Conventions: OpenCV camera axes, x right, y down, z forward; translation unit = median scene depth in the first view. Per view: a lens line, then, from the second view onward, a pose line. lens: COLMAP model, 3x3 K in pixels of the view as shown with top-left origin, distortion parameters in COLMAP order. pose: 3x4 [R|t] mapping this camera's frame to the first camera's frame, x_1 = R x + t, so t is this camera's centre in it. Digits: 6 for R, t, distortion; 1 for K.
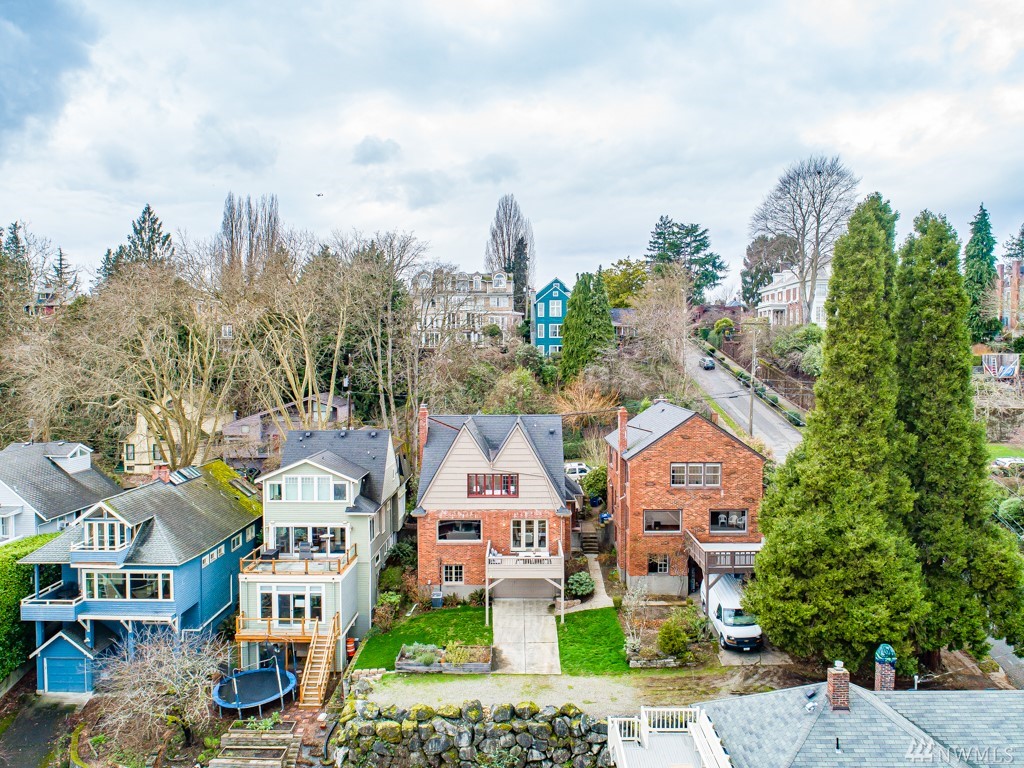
lens RADIAL K [[768.6, 0, 512.9], [0, 768.6, 384.6], [0, 0, 1]] dist [-0.014647, -0.003448]
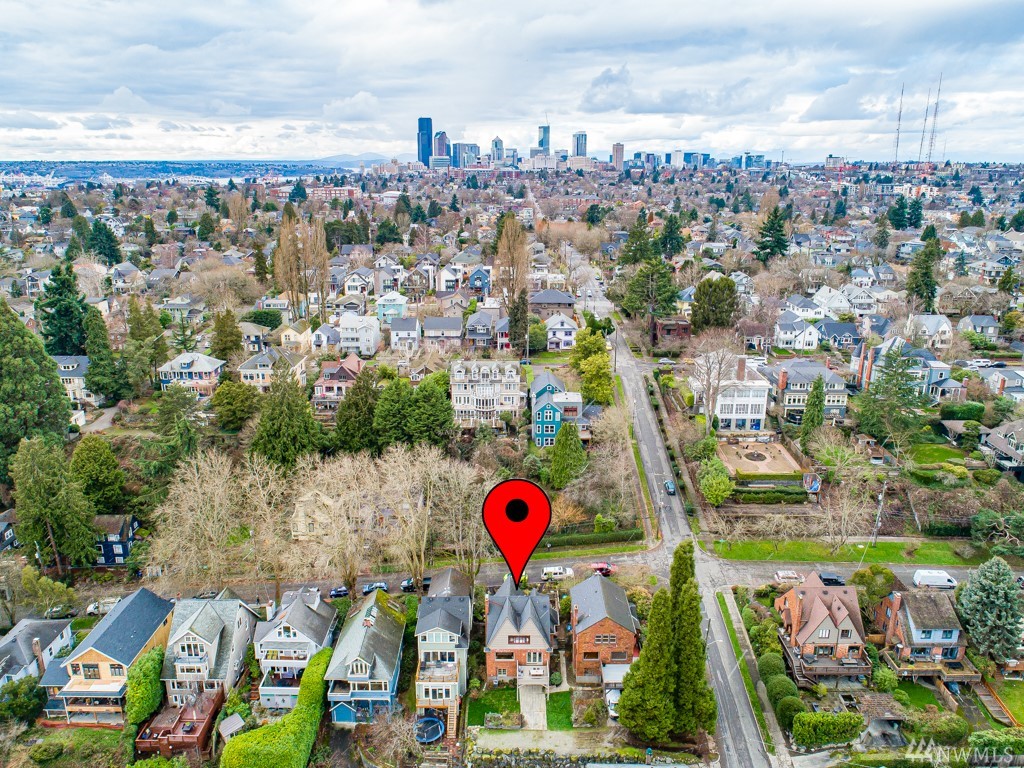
lens RADIAL K [[768.6, 0, 511.7], [0, 768.6, 383.4], [0, 0, 1]] dist [-0.014647, -0.003448]
pose [[0.999965, -0.003168, 0.007766, -0.068239], [0.001105, 0.967610, 0.252446, -1.290674], [-0.008314, -0.252428, 0.967580, -1.124333]]
